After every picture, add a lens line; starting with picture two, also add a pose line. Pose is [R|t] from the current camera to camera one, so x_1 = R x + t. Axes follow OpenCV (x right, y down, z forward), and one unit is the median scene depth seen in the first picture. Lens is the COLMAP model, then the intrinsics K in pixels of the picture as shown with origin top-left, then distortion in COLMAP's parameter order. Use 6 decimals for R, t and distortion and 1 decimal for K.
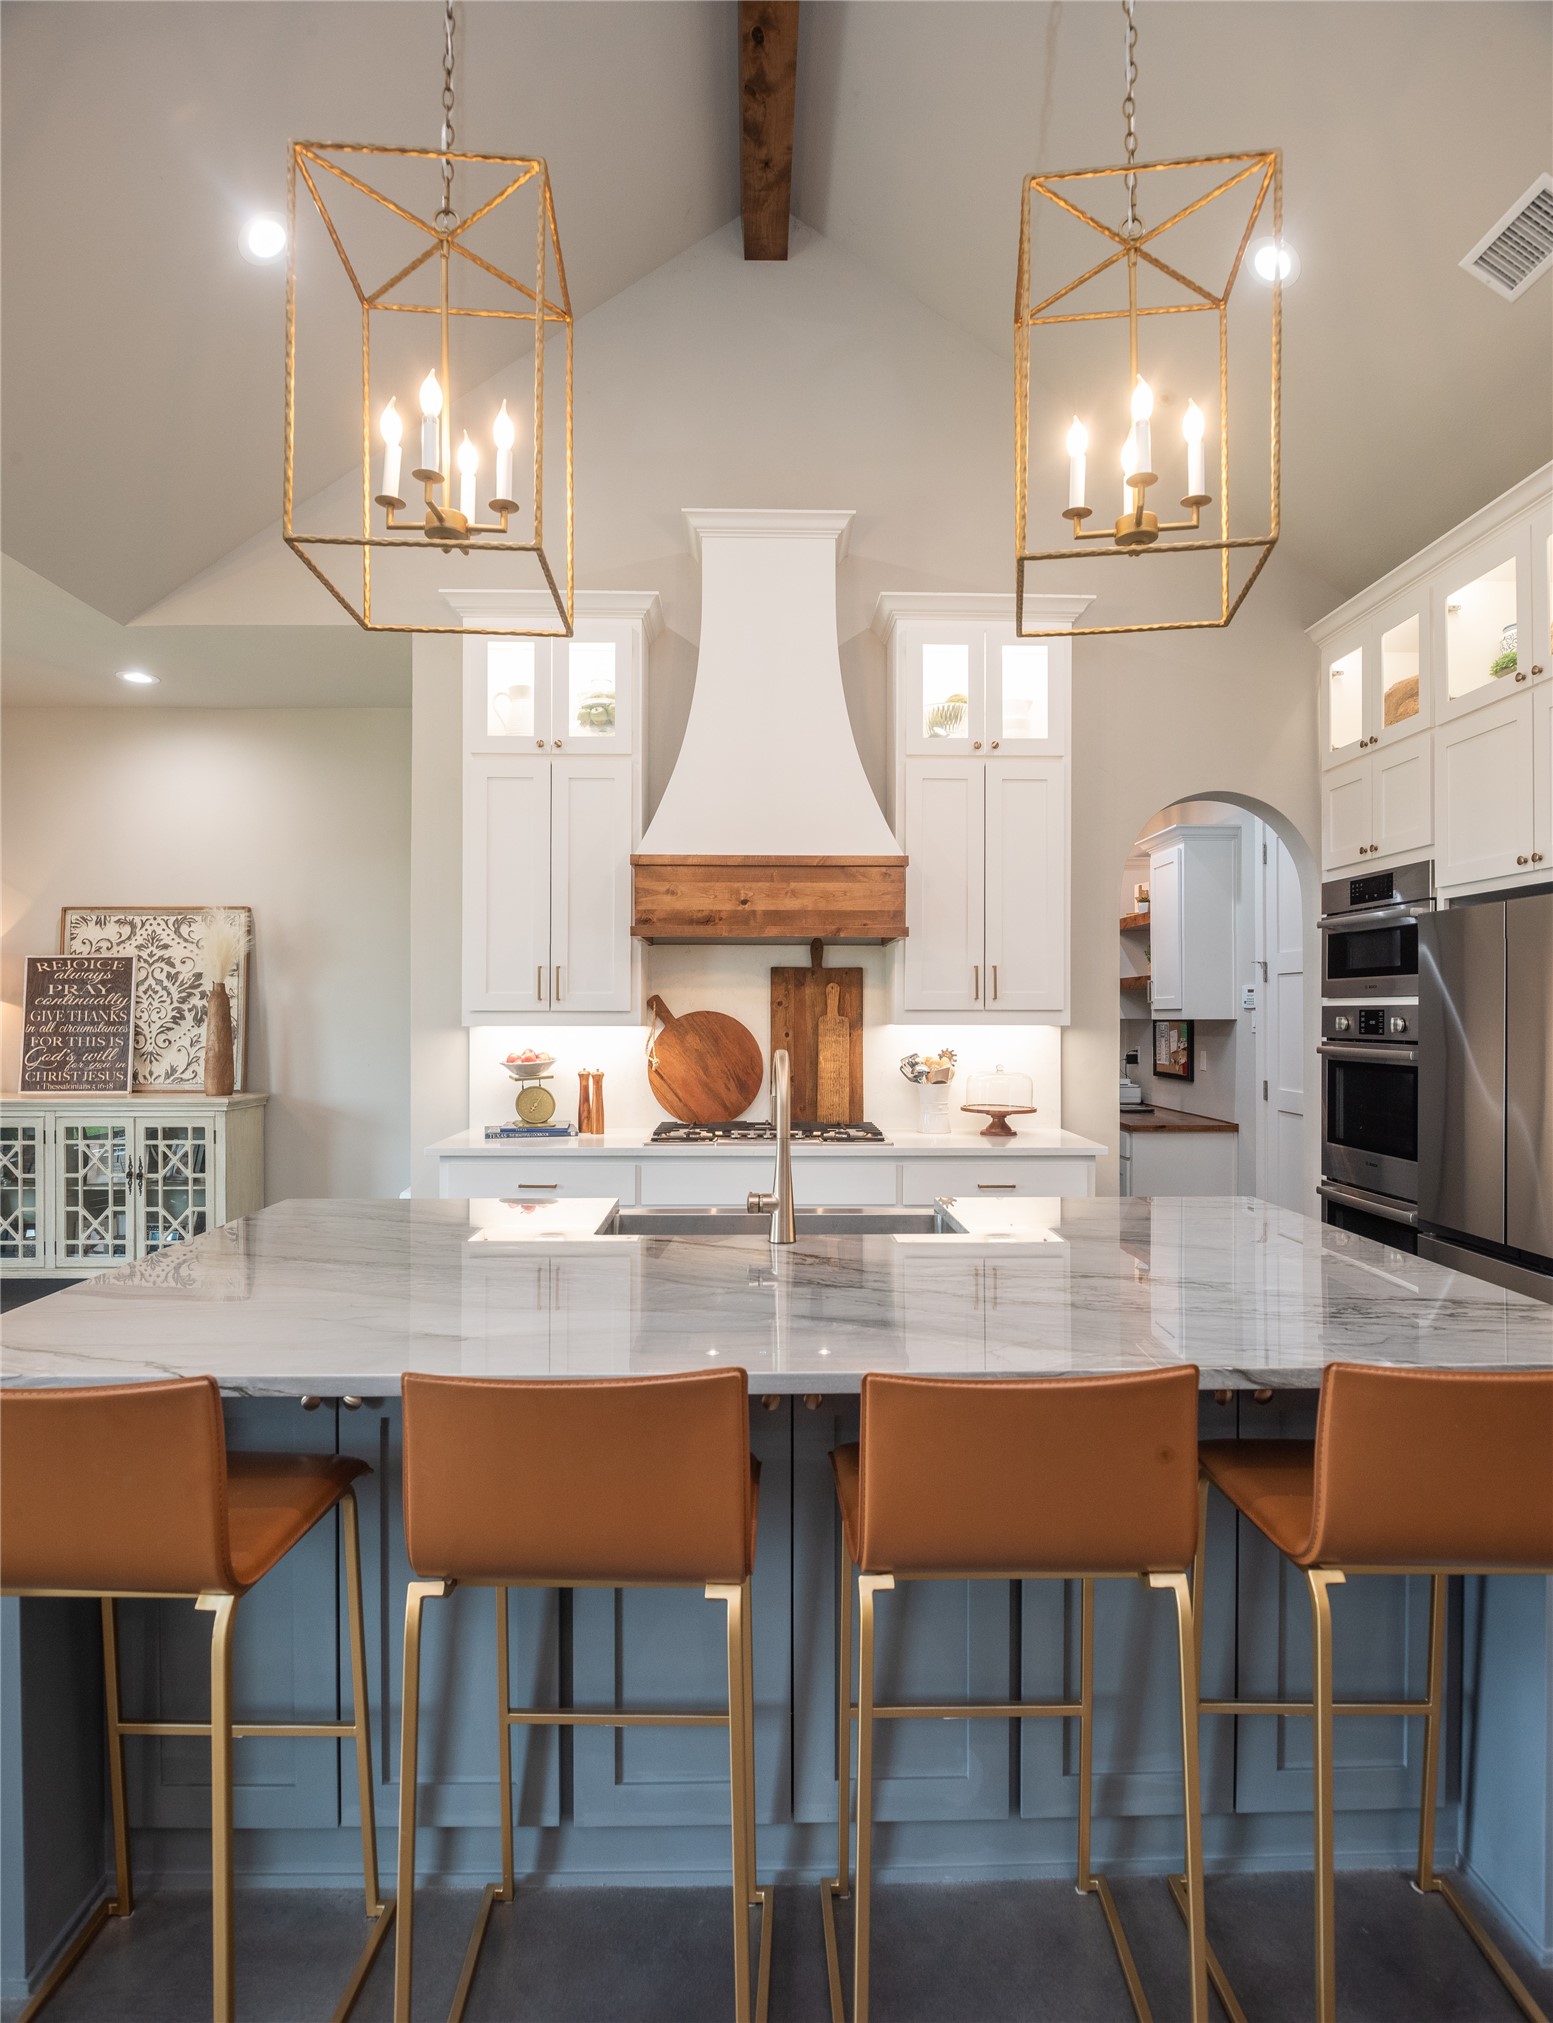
lens RADIAL K [[1099.8, 0, 765.7], [0, 1099.8, 1012.5], [0, 0, 1]] dist [-0.008594, 0.000886]
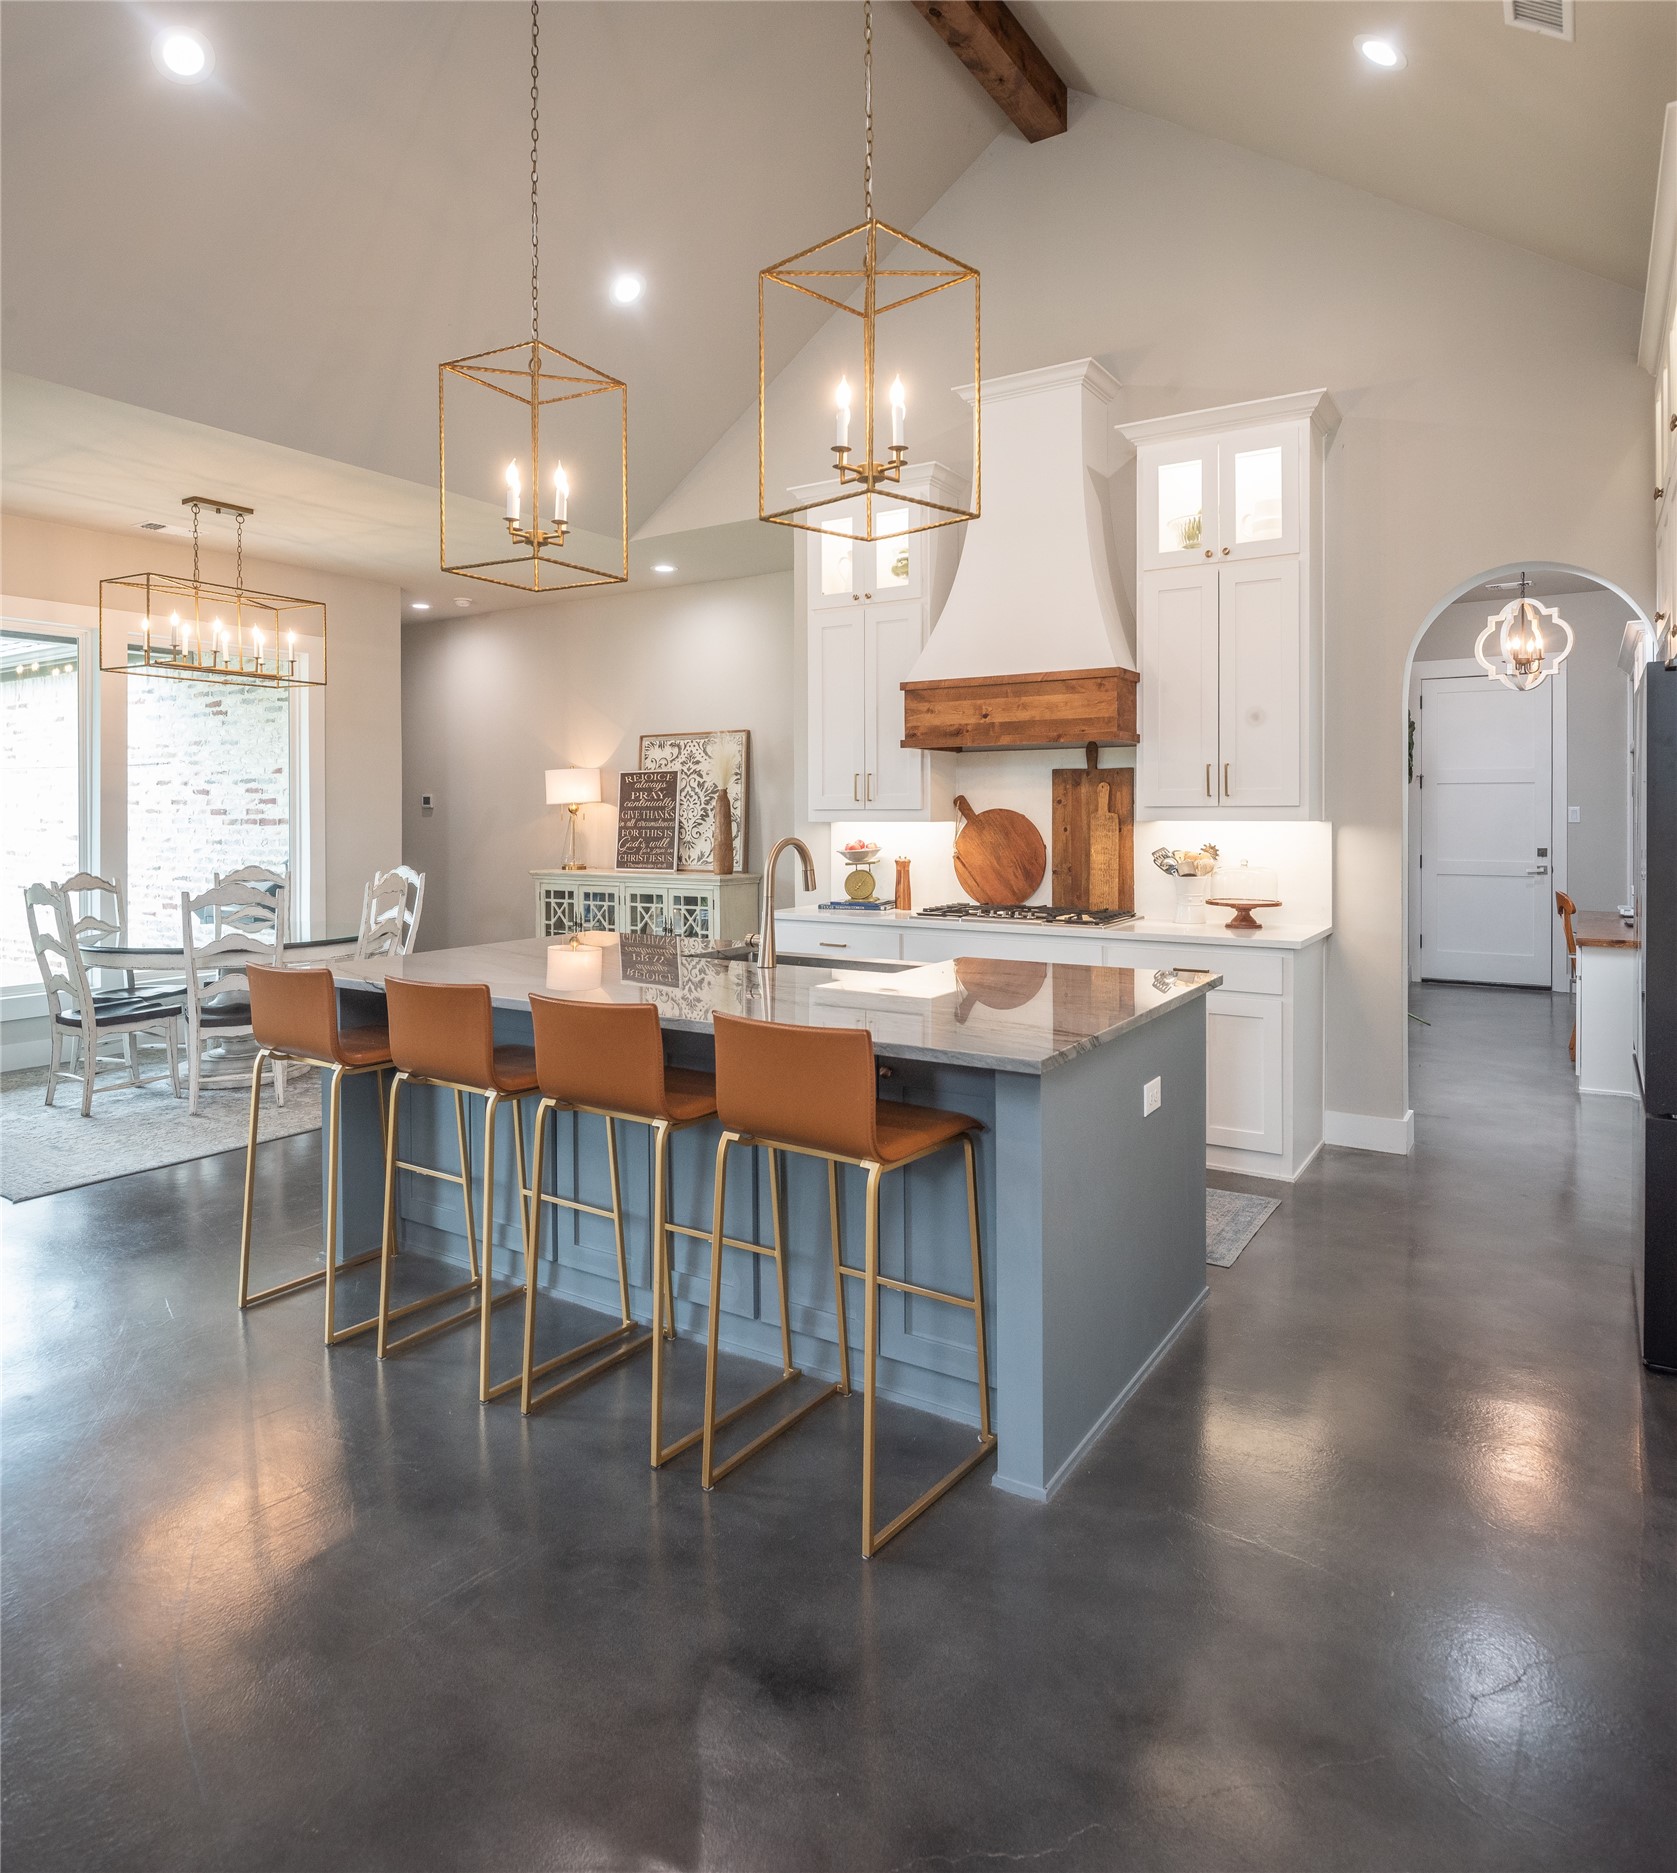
lens RADIAL K [[1198.2, 0, 798.5], [0, 1198.2, 810.3], [0, 0, 1]] dist [-0.013735, -0.007829]
pose [[0.817308, -0.004883, -0.576181, 0.511028], [0.005047, 0.999986, -0.001314, 0.001134], [0.576179, -0.001834, 0.817321, -0.151216]]
